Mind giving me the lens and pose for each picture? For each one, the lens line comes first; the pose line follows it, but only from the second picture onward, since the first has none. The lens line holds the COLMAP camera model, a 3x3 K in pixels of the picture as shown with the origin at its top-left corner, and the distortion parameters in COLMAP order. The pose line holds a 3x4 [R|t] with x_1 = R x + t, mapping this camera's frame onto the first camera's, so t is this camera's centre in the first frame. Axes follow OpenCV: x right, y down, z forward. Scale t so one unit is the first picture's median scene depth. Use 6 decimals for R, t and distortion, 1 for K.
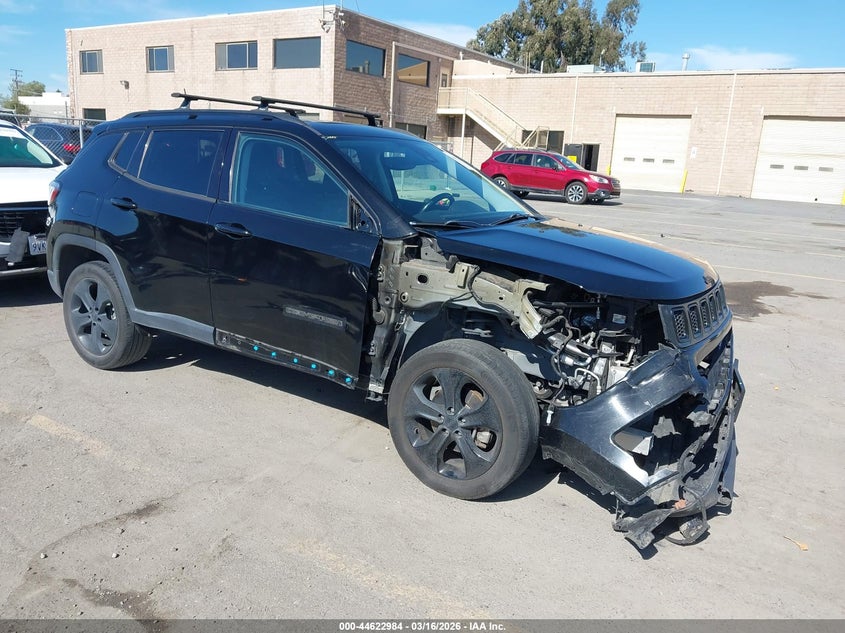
lens RADIAL K [[705.3, 0, 422.5], [0, 705.3, 316.5], [0, 0, 1]] dist [0.073456, -0.001364]
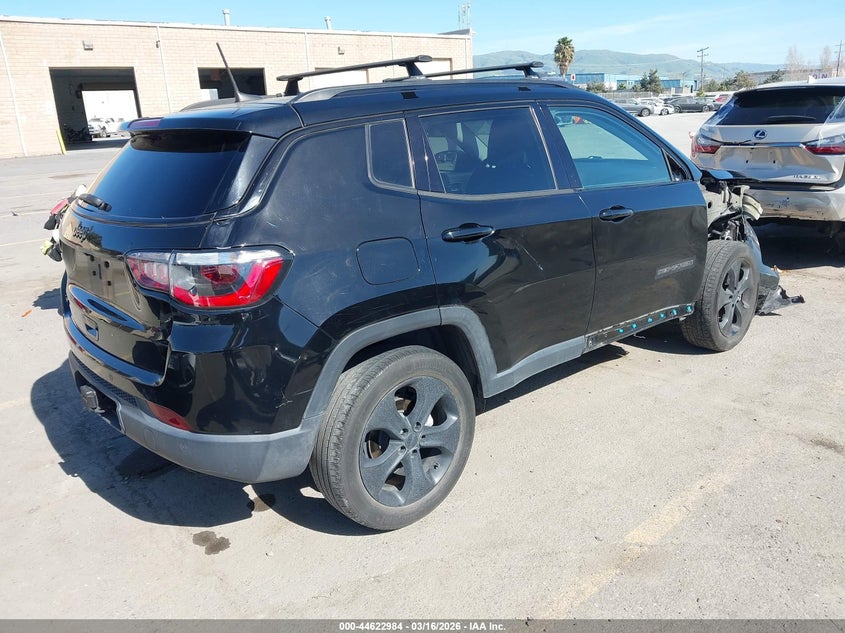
lens RADIAL K [[705.3, 0, 422.5], [0, 705.3, 316.5], [0, 0, 1]] dist [0.073456, -0.001364]
pose [[0.176176, -0.325982, 0.928815, -1.240049], [0.243823, 0.928621, 0.279666, -0.325708], [-0.953683, 0.177196, 0.243083, 1.077854]]
